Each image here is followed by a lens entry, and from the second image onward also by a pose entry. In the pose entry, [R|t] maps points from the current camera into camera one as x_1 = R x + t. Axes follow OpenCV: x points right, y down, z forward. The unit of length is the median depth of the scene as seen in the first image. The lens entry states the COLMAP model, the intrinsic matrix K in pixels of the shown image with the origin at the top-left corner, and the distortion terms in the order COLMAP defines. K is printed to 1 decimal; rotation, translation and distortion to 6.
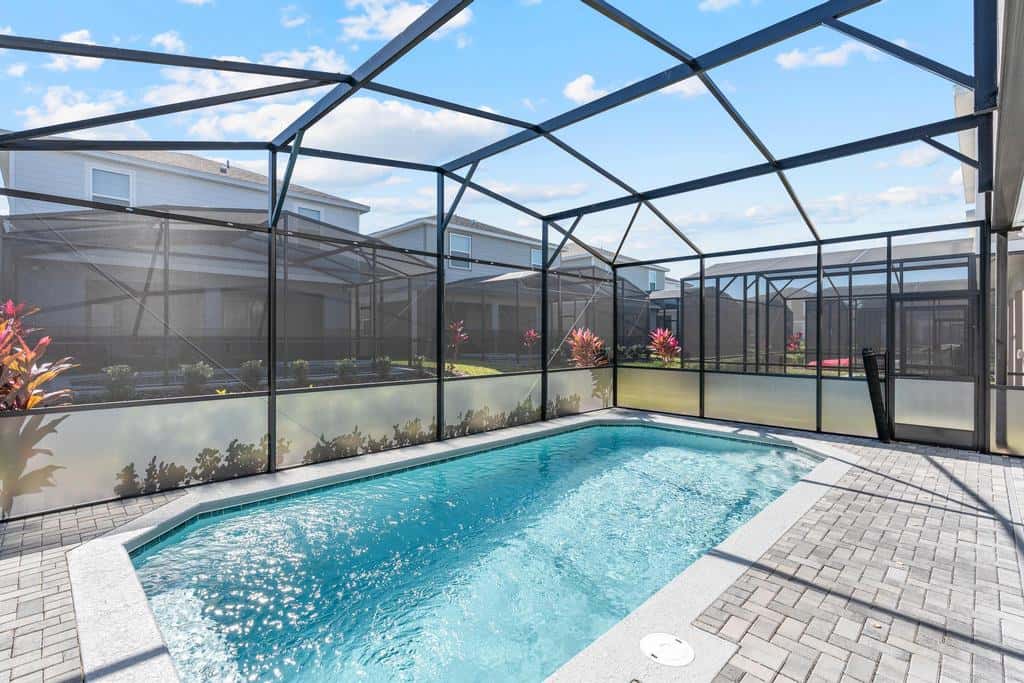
lens RADIAL K [[473.1, 0, 512.0], [0, 473.1, 341.5], [0, 0, 1]] dist [-0.025675, 0.000808]
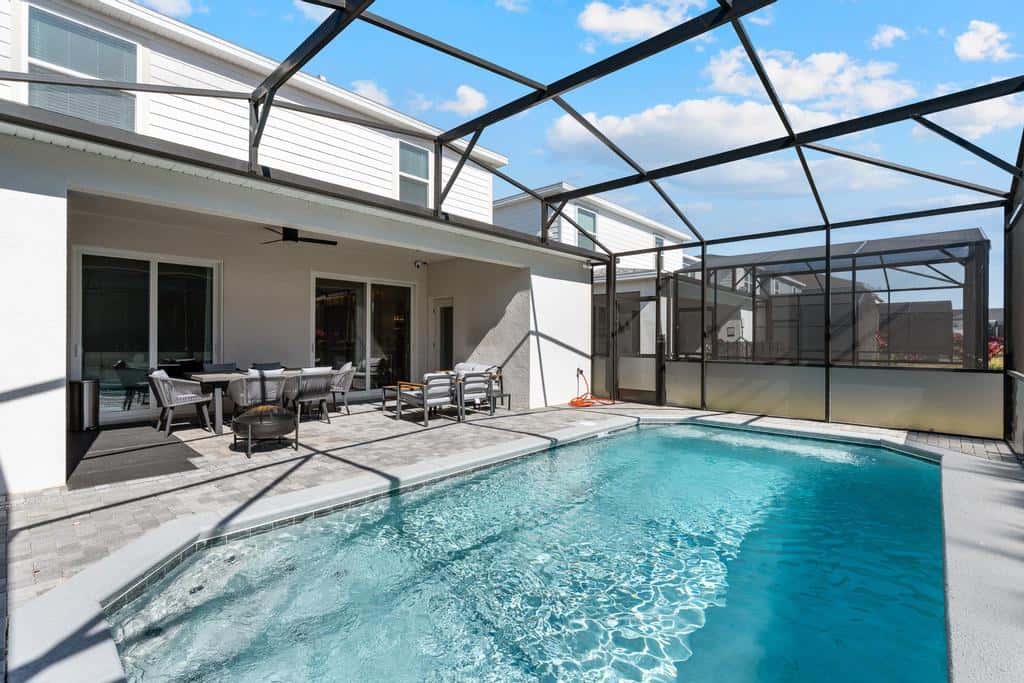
lens RADIAL K [[473.5, 0, 512.0], [0, 473.5, 341.5], [0, 0, 1]] dist [0.000740, 0.000114]
pose [[-0.999281, -0.000527, -0.037917, 0.360335], [-0.001226, 0.999830, 0.018402, 0.016270], [0.037901, 0.018436, -0.999111, 1.596727]]
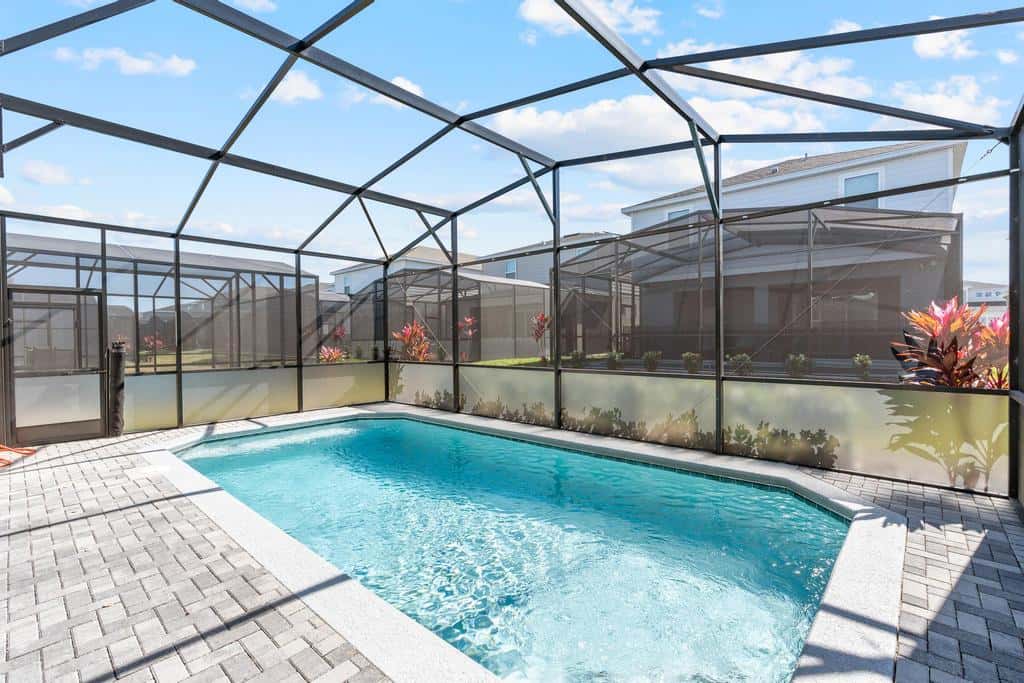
lens RADIAL K [[457.6, 0, 512.0], [0, 457.6, 341.5], [0, 0, 1]] dist [0.000155, -0.000647]
pose [[0.054377, 0.012361, -0.998444, 0.989801], [-0.000860, 0.999924, 0.012333, 0.005181], [0.998520, 0.000188, 0.054383, 0.982067]]
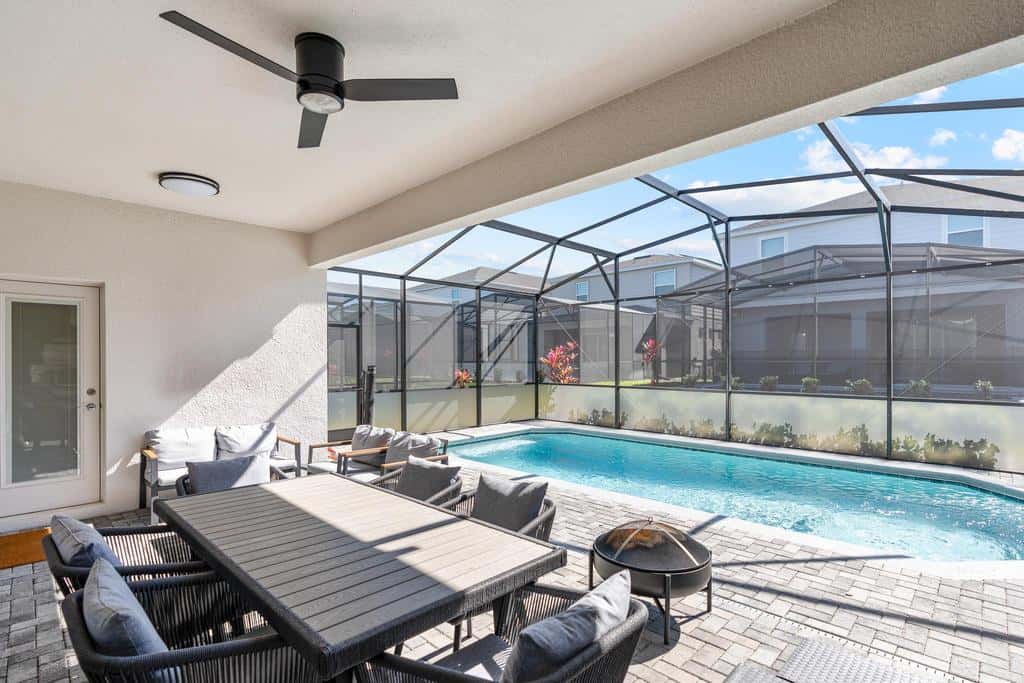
lens RADIAL K [[496.8, 0, 516.5], [0, 496.8, 361.1], [0, 0, 1]] dist [0.001902, 0.000394]
pose [[0.019983, 0.009633, -0.999754, 1.325722], [-0.007853, 0.999924, 0.009477, -0.009956], [0.999769, 0.007662, 0.020057, 0.484585]]
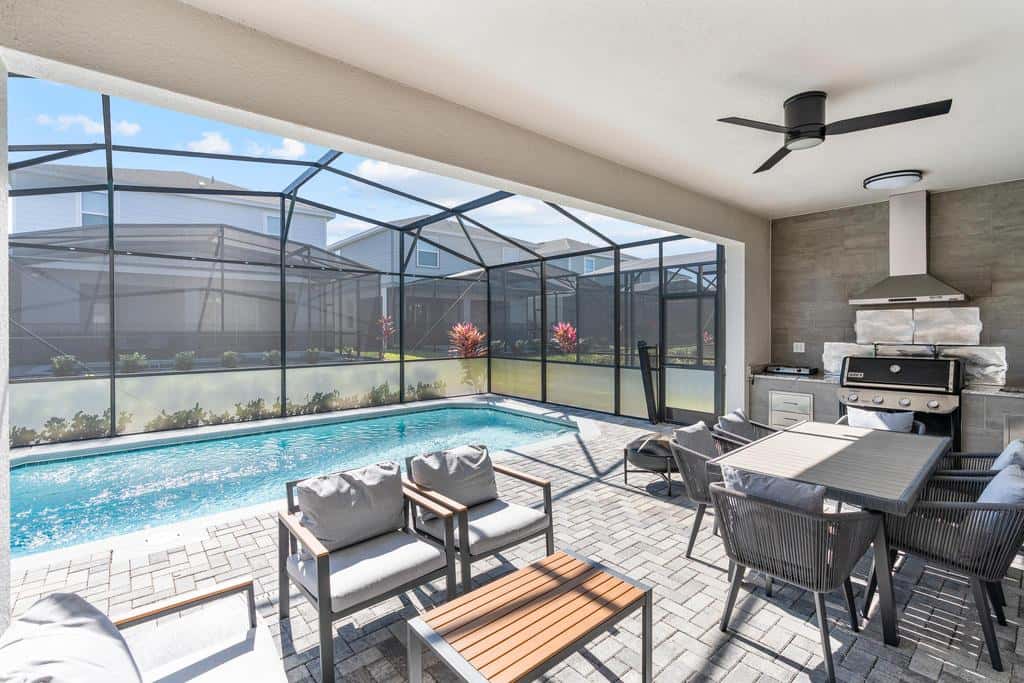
lens RADIAL K [[468.7, 0, 514.5], [0, 468.7, 327.7], [0, 0, 1]] dist [-0.009257, -0.000638]
pose [[0.997581, -0.003367, -0.069432, 0.610865], [0.002586, 0.999932, -0.011329, -0.006066], [0.069465, 0.011122, 0.997522, -0.187653]]
